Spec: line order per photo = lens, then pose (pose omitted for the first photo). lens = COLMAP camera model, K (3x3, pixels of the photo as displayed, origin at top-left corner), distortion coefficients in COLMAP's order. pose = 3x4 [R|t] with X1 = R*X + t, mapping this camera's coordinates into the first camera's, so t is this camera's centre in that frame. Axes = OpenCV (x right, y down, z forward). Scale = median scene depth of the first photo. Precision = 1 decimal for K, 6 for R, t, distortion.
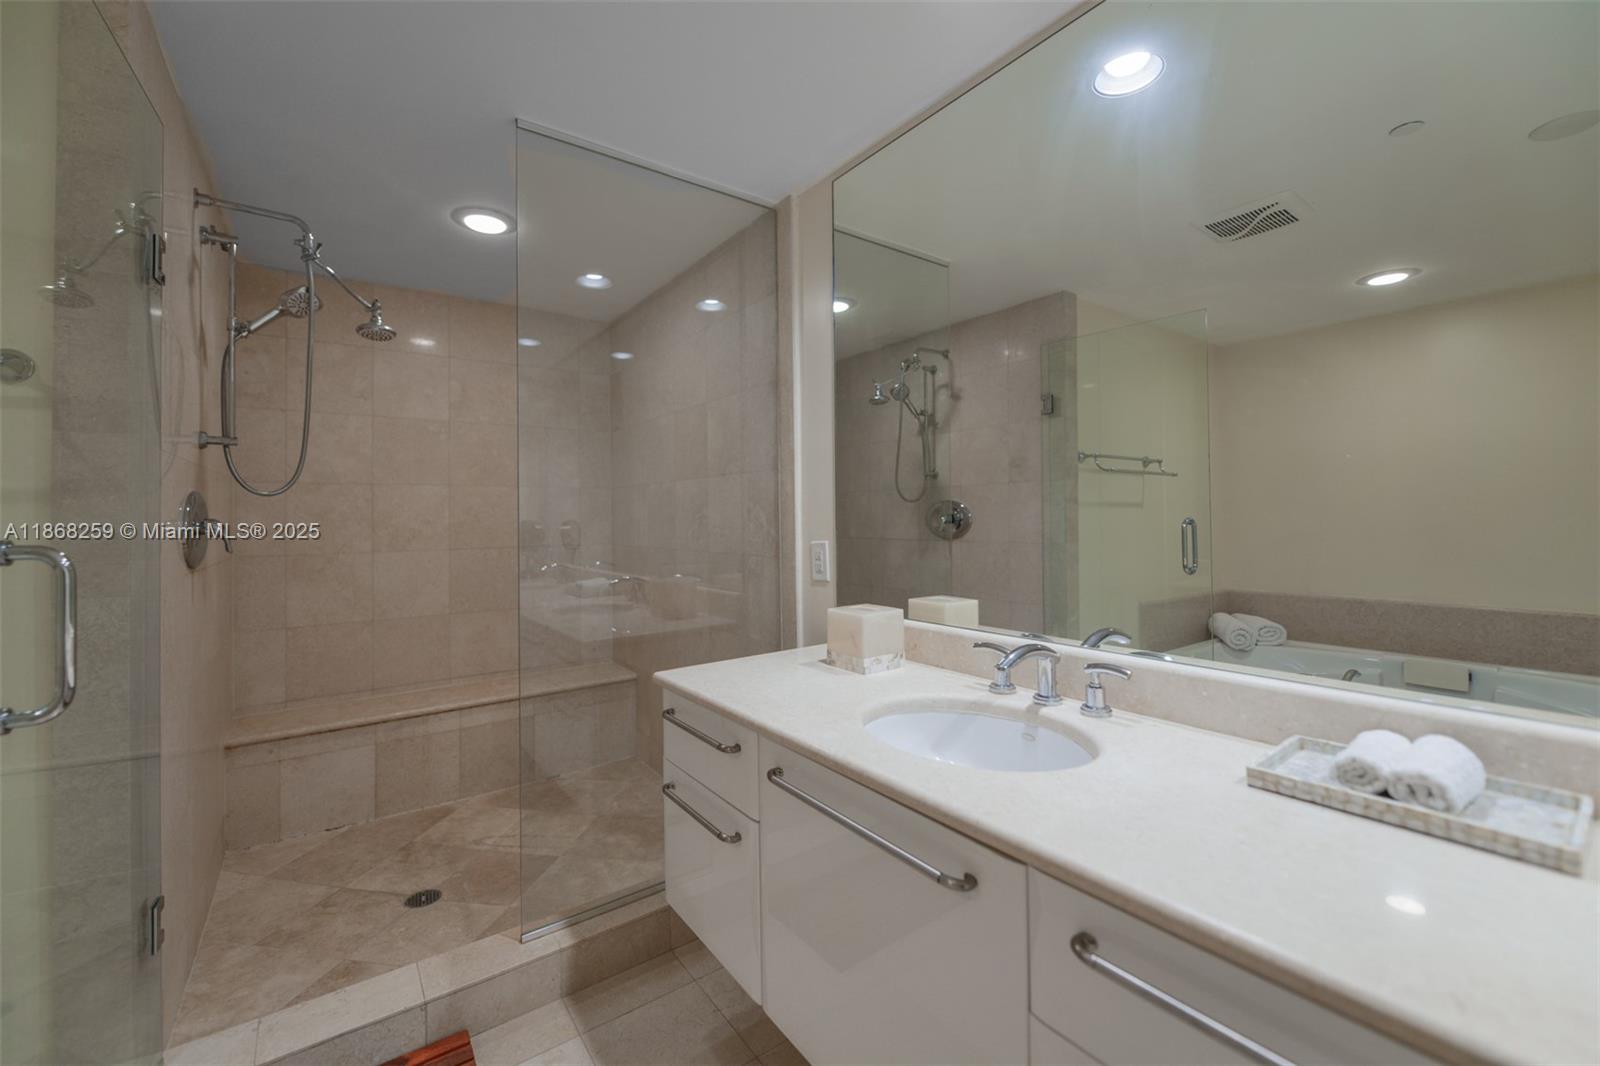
lens RADIAL K [[636.2, 0, 777.0], [0, 636.2, 504.4], [0, 0, 1]] dist [-0.000341, -0.002103]
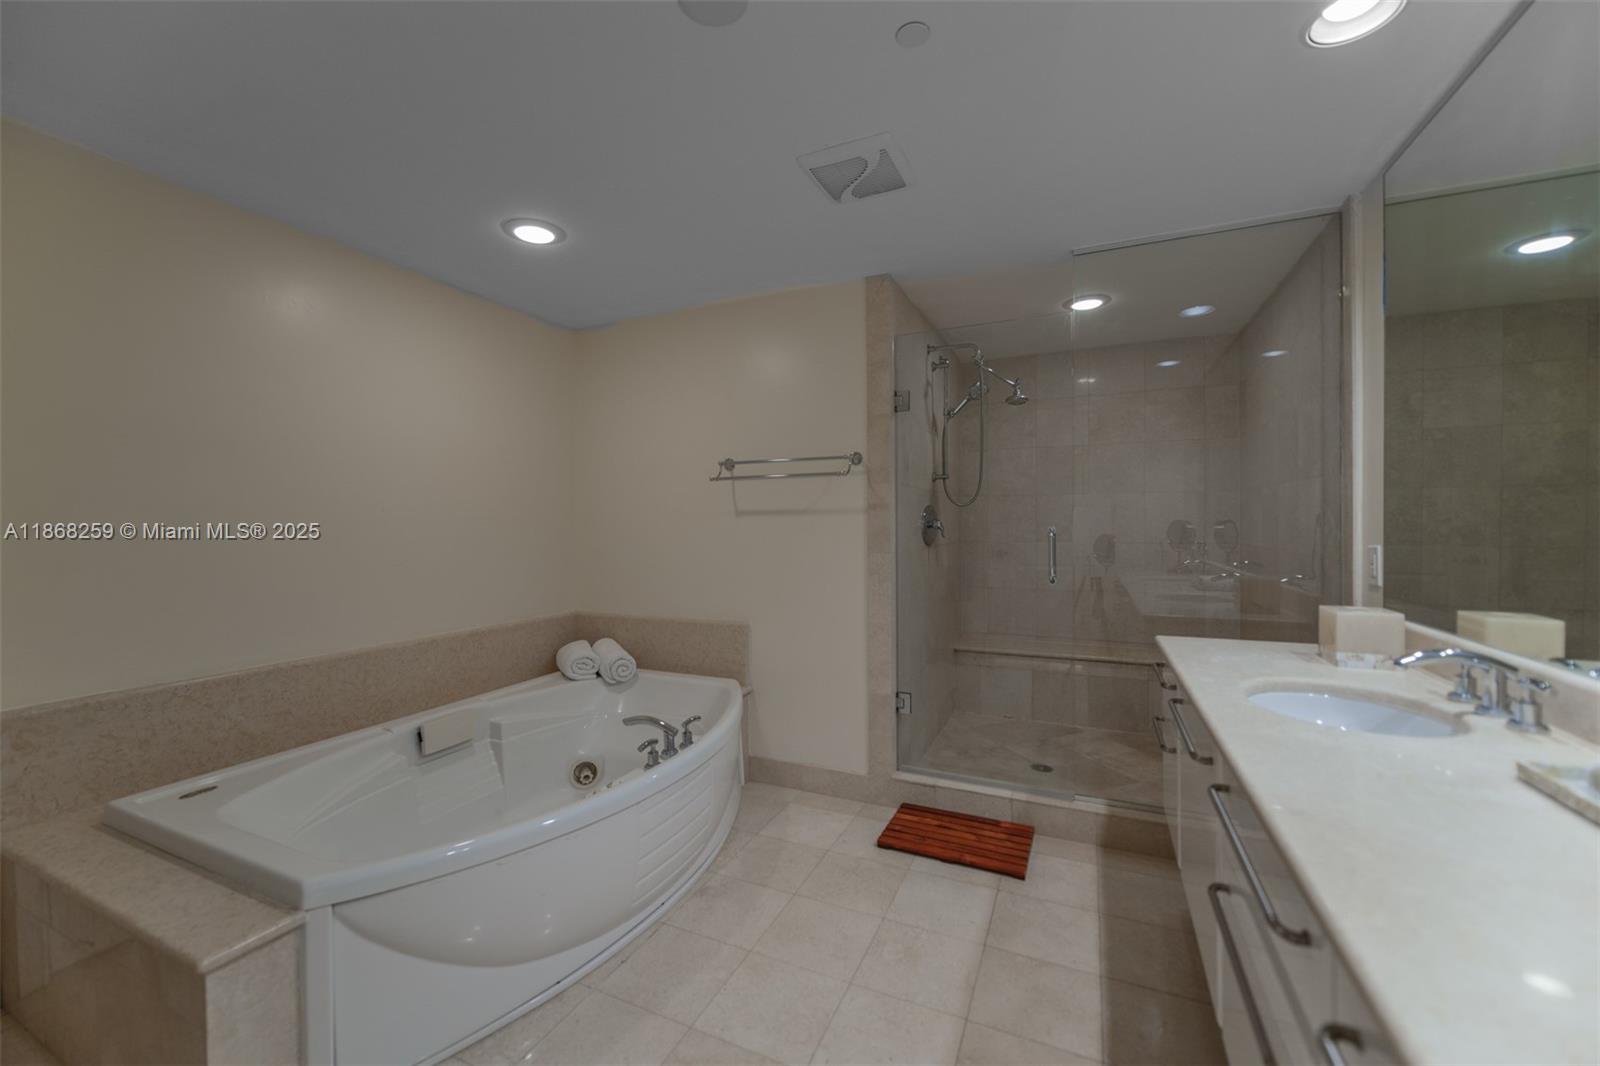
lens RADIAL K [[636.2, 0, 800.2], [0, 636.2, 525.1], [0, 0, 1]] dist [-0.000341, -0.002103]
pose [[0.500427, 0.013167, -0.865679, 0.506062], [0.018209, 0.999503, 0.025728, -0.015603], [0.865587, -0.028638, 0.499939, -0.272329]]
